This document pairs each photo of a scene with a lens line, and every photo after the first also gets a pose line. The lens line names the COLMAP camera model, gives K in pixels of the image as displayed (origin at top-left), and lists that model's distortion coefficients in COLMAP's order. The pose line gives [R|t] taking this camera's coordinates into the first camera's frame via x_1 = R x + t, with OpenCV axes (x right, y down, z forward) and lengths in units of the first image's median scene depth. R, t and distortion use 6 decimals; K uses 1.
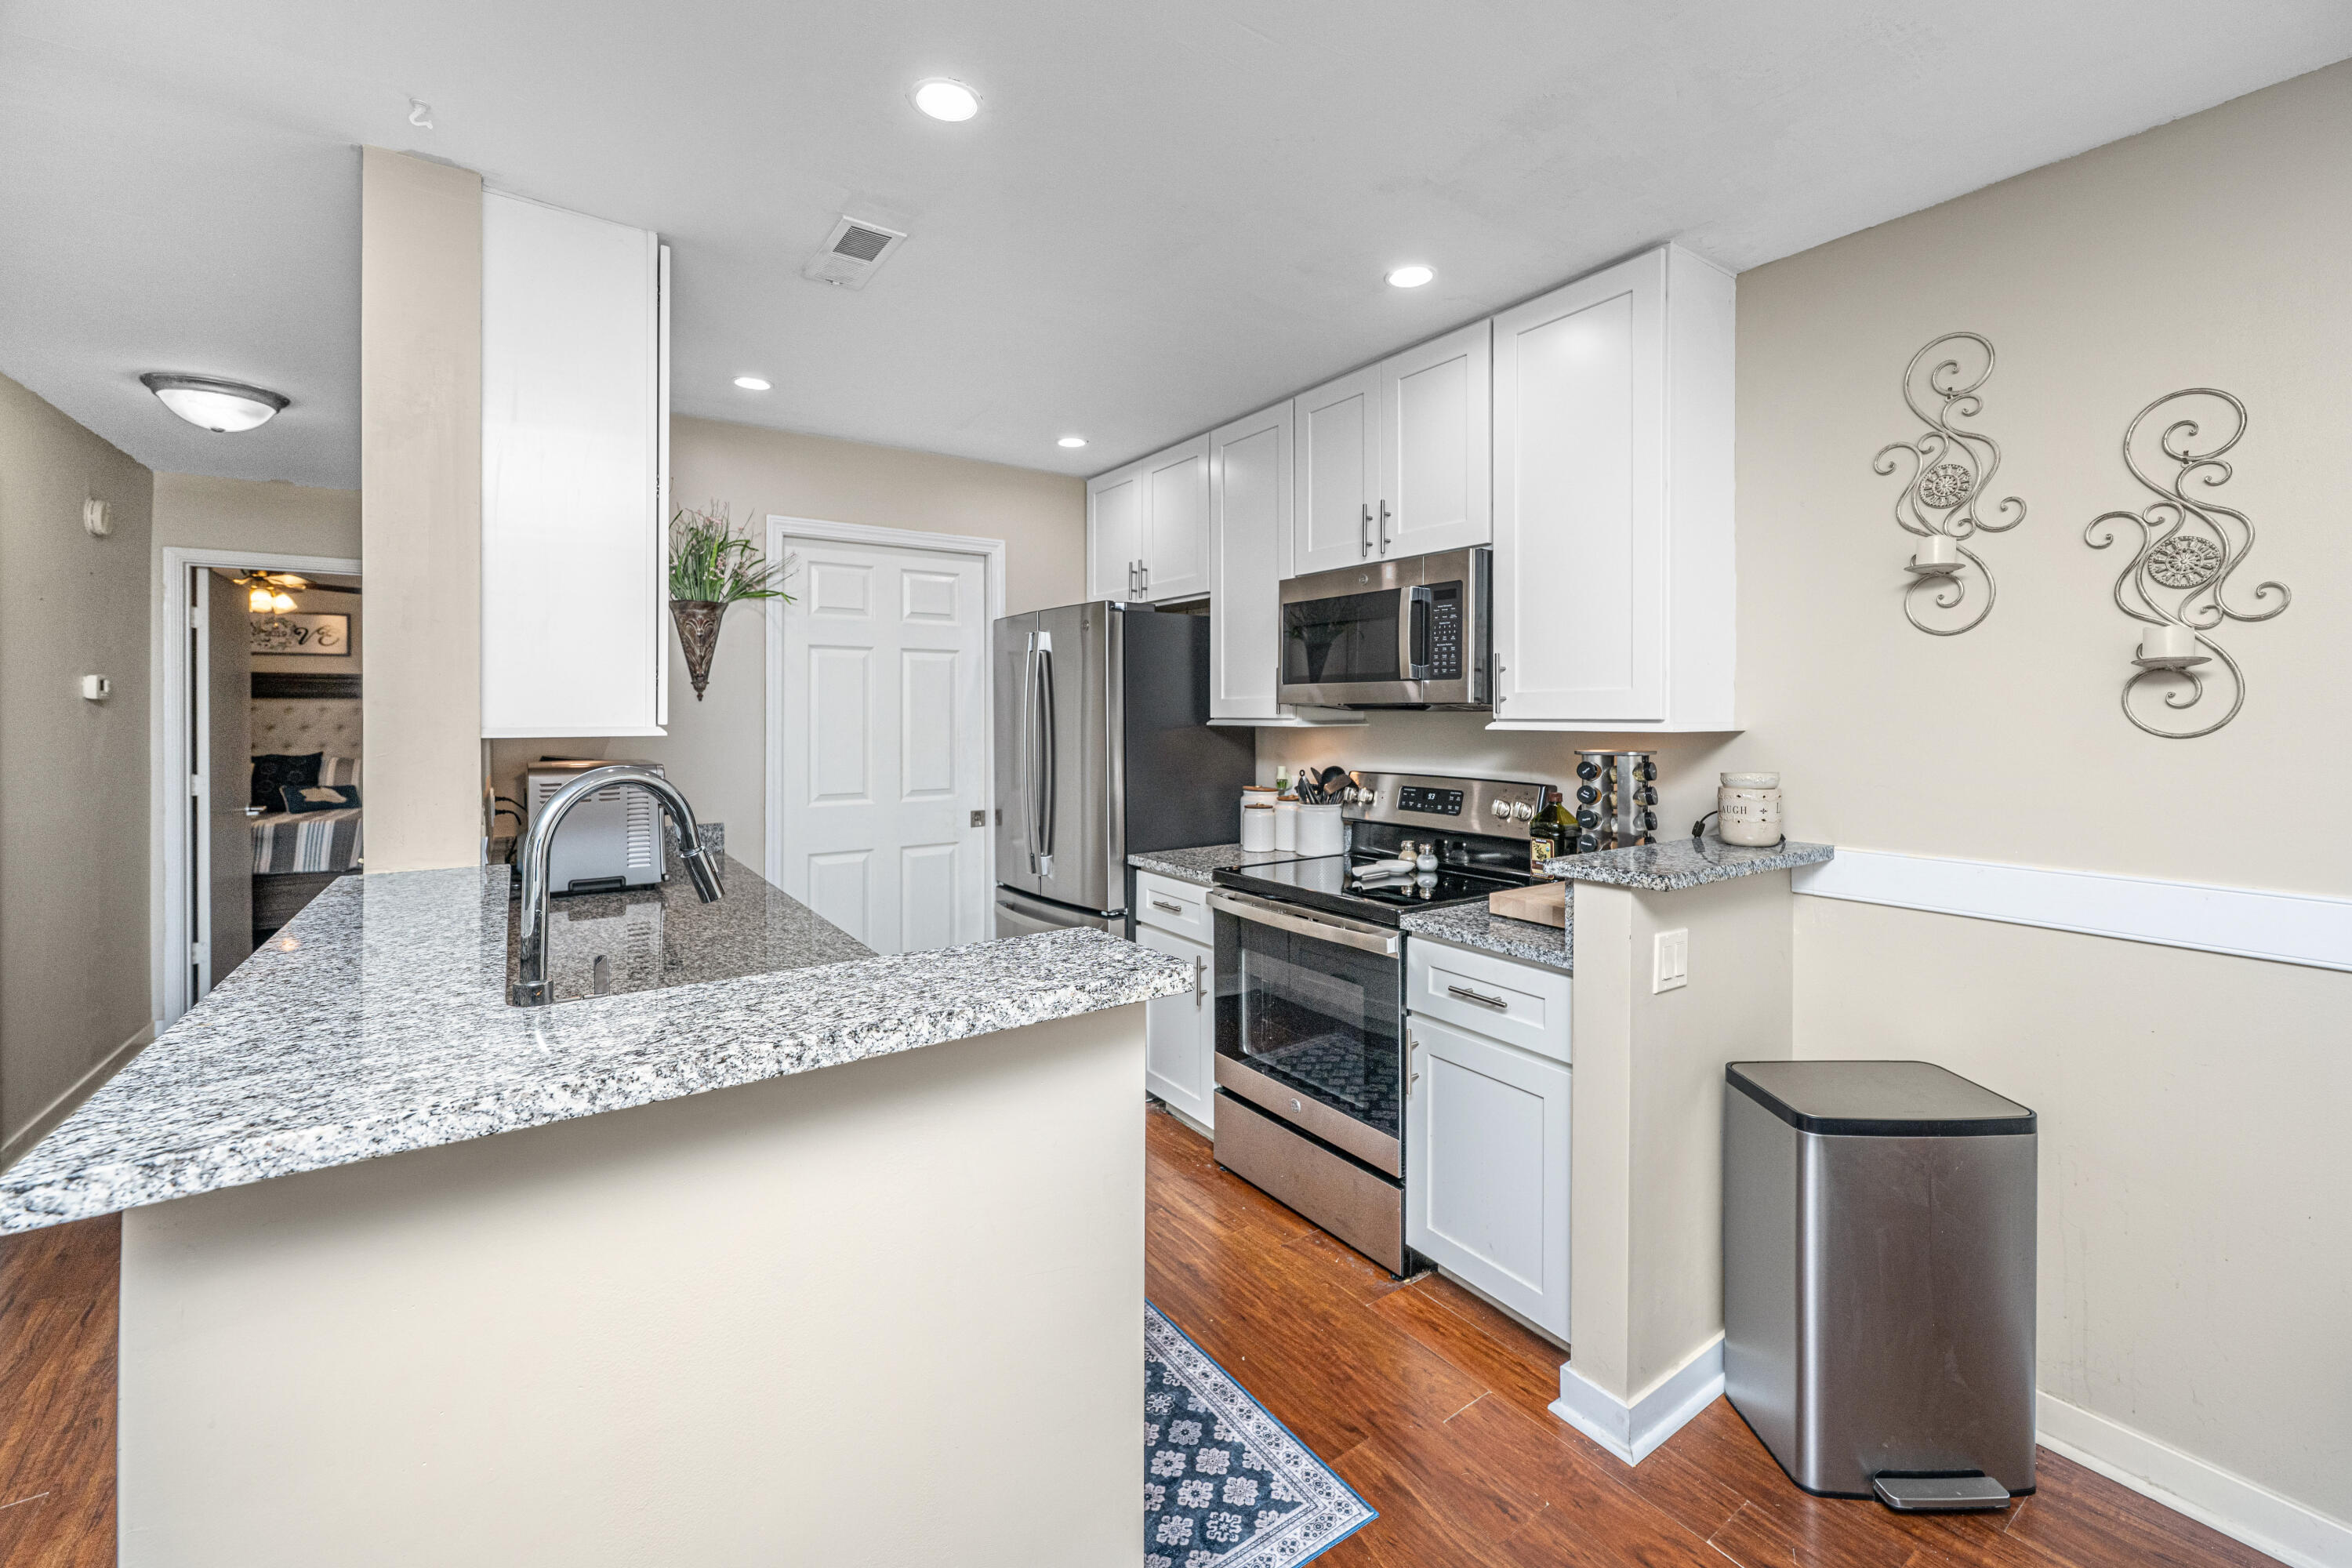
lens RADIAL K [[975.6, 0, 1170.1], [0, 975.6, 710.8], [0, 0, 1]] dist [0.002668, 0.000263]
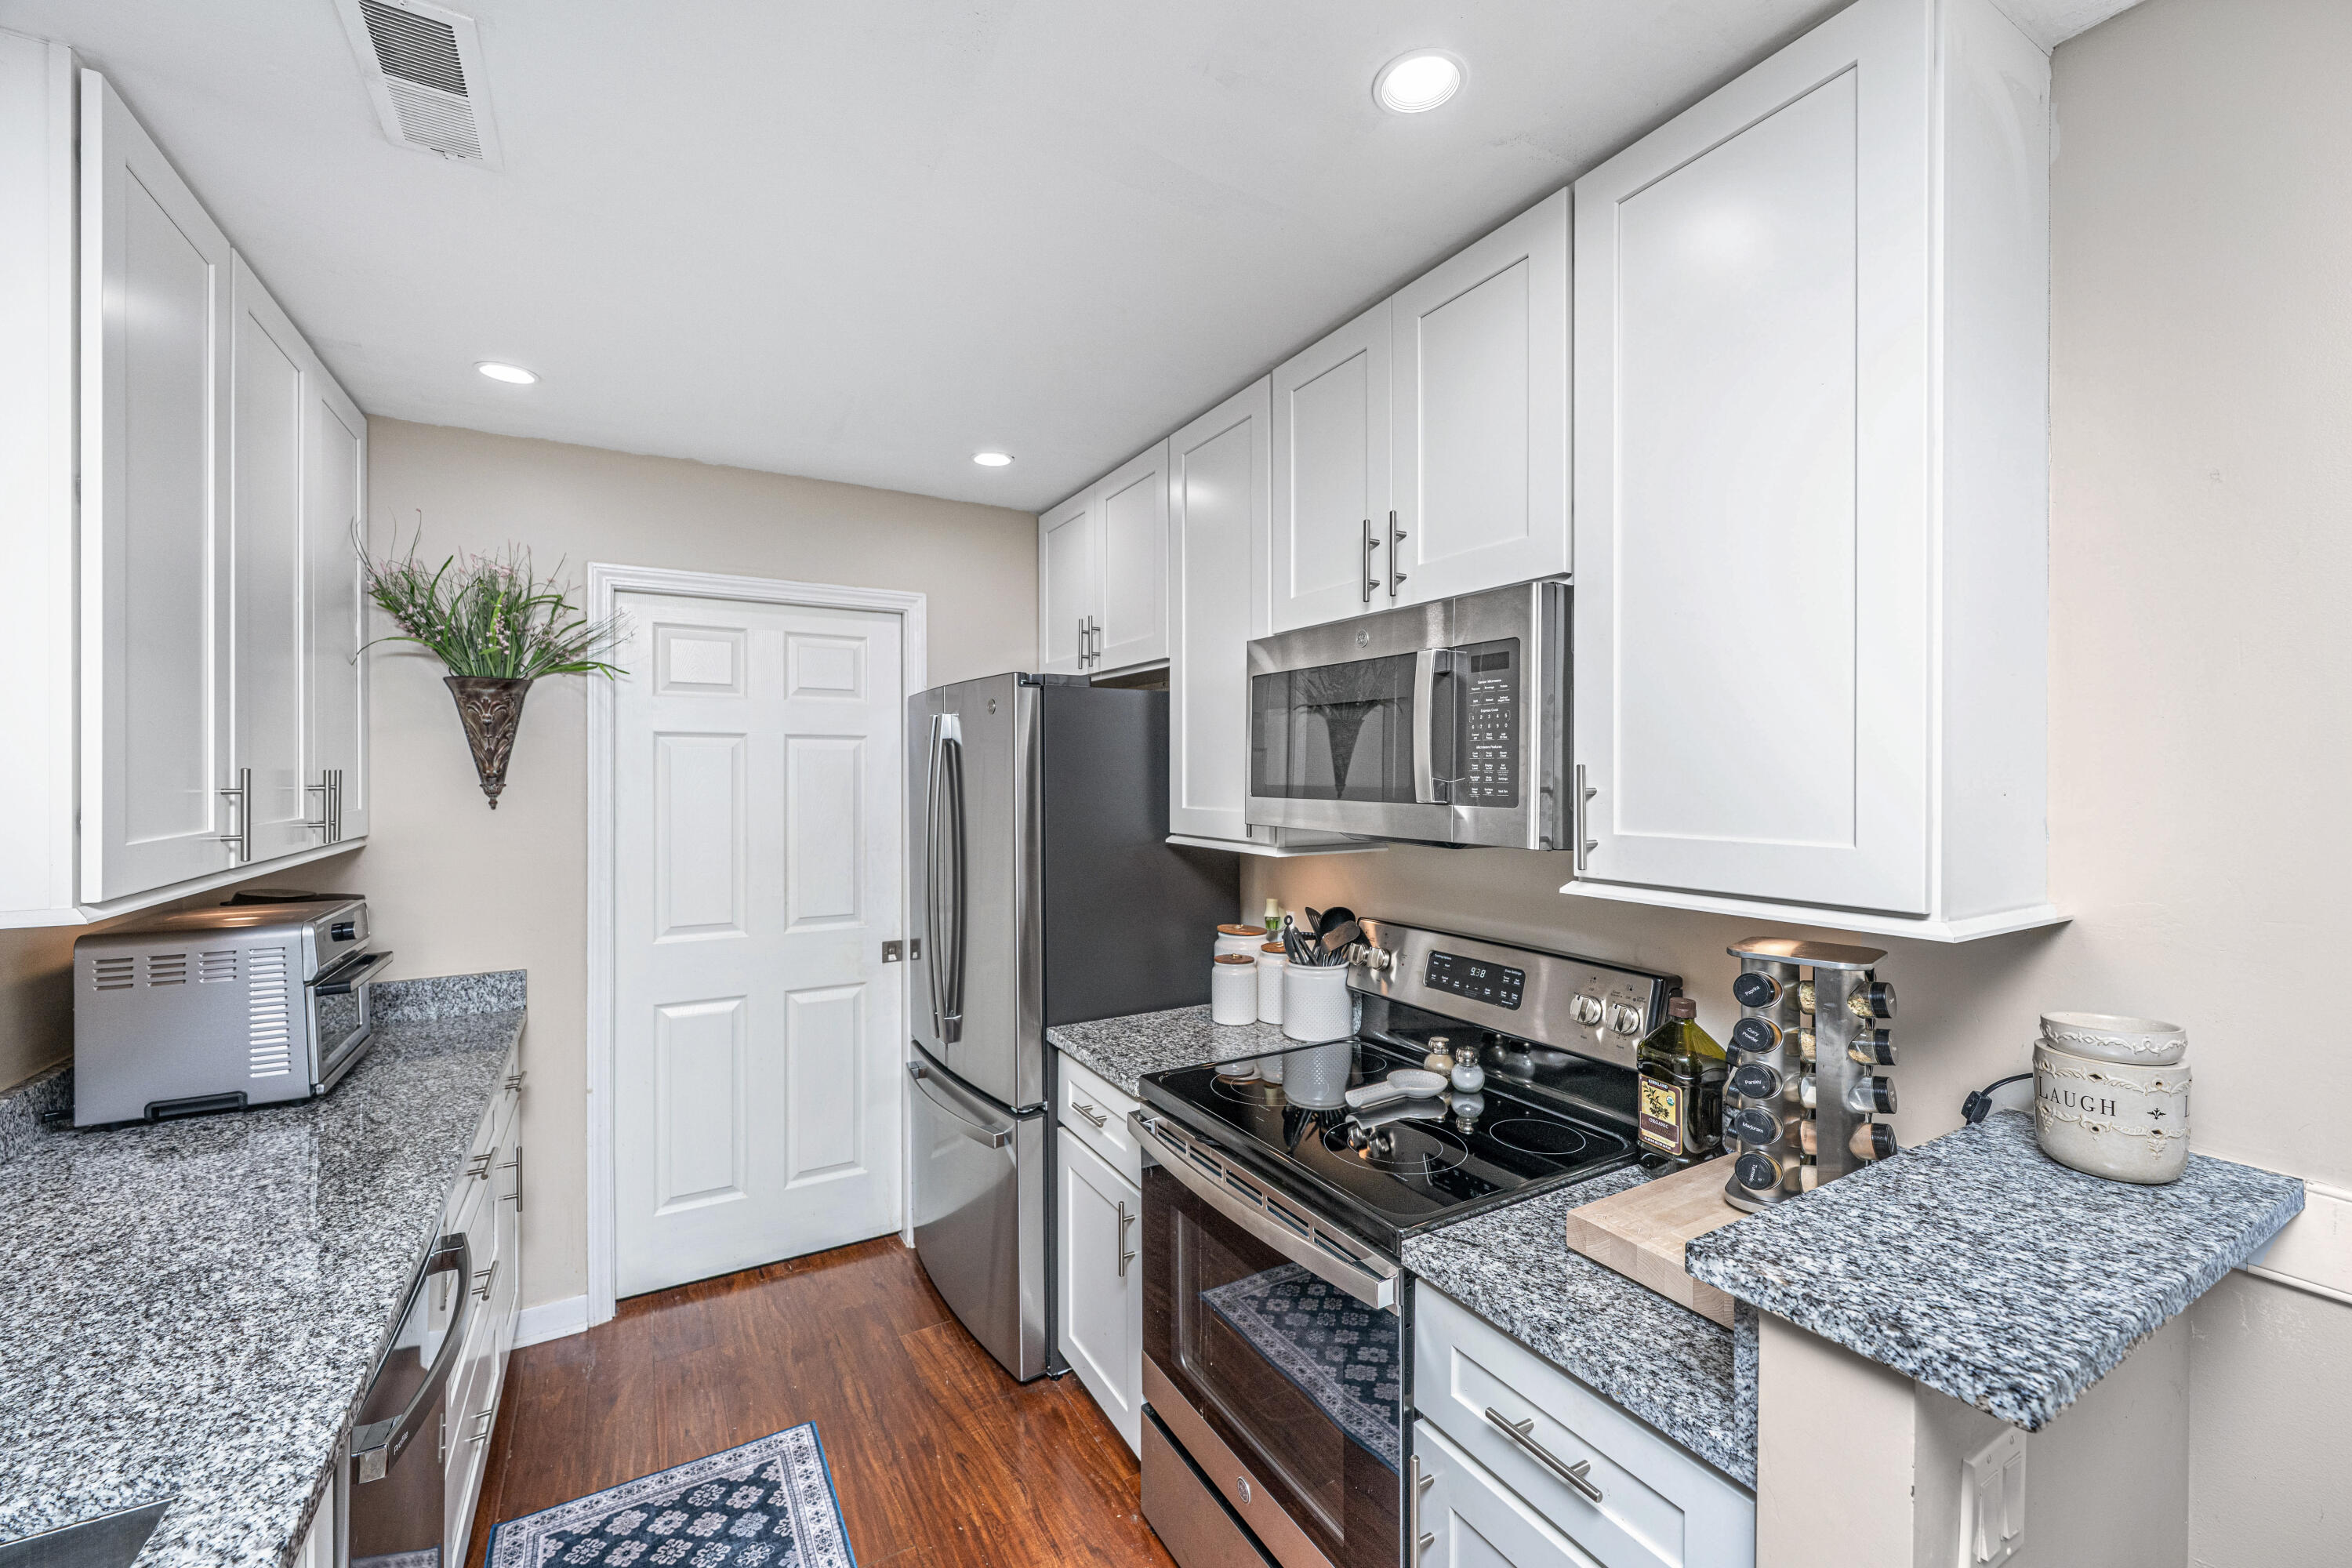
lens RADIAL K [[971.8, 0, 1163.7], [0, 971.8, 773.7], [0, 0, 1]] dist [0.000489, 0.000420]
pose [[0.996847, 0.000881, -0.079348, 0.114024], [-0.000864, 1.000000, 0.000241, -0.044795], [0.079348, -0.000172, 0.996847, 0.344885]]
